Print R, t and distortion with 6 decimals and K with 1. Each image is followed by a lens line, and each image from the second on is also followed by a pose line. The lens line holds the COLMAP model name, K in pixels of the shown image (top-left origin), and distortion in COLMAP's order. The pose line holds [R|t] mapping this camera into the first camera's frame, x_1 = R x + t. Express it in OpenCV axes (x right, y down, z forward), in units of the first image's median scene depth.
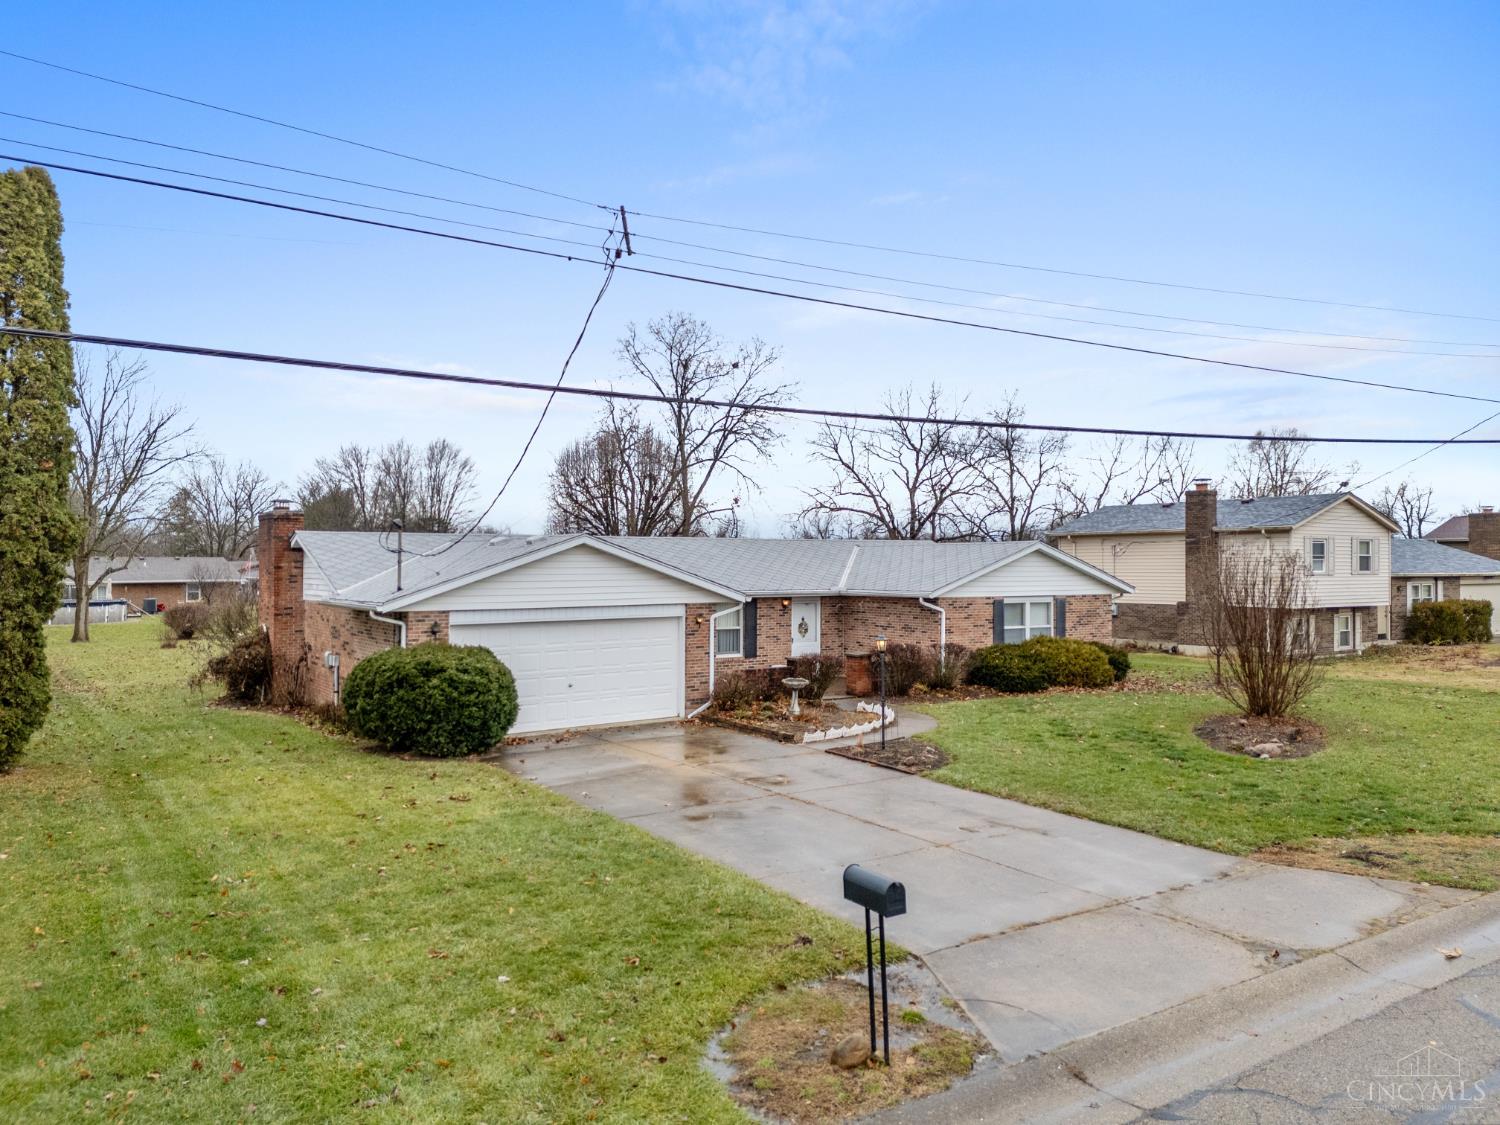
lens RADIAL K [[1169.8, 0, 743.4], [0, 1169.8, 568.3], [0, 0, 1]] dist [0.001987, 0.000848]
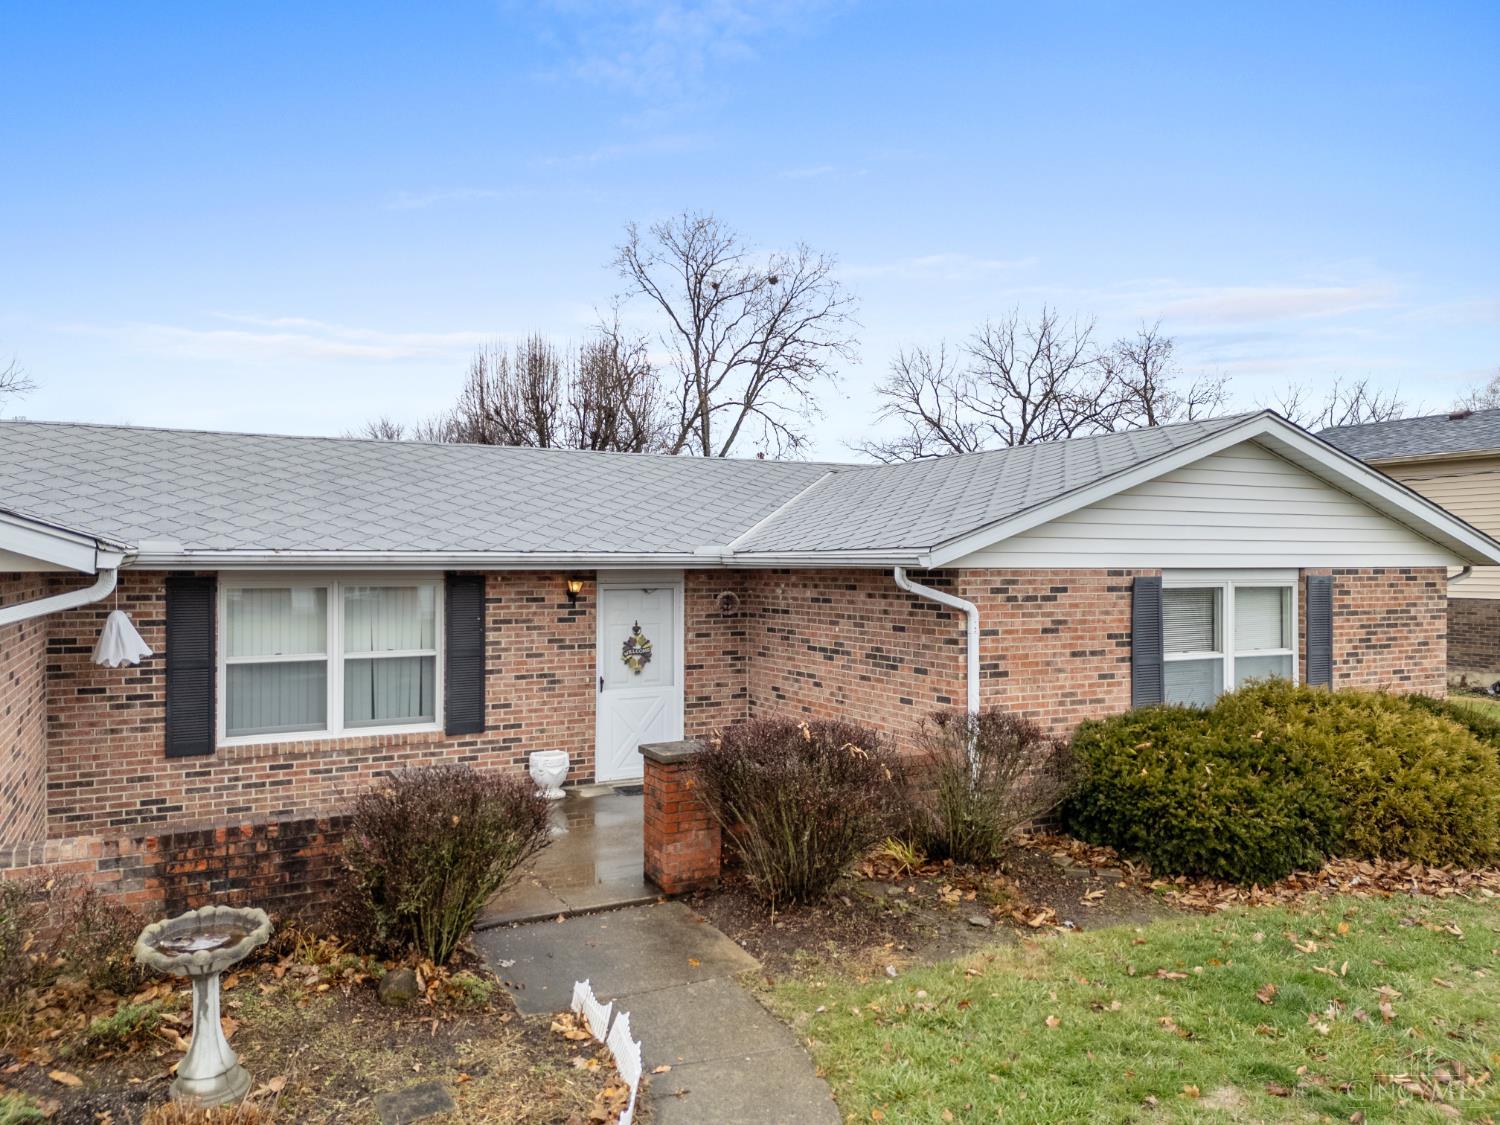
lens RADIAL K [[1170.3, 0, 766.8], [0, 1170.3, 559.6], [0, 0, 1]] dist [0.012031, 0.001242]
pose [[0.996217, -0.000027, -0.086906, 0.131118], [-0.000514, 0.999981, -0.006206, 0.022878], [0.086905, 0.006227, 0.996197, 0.619848]]
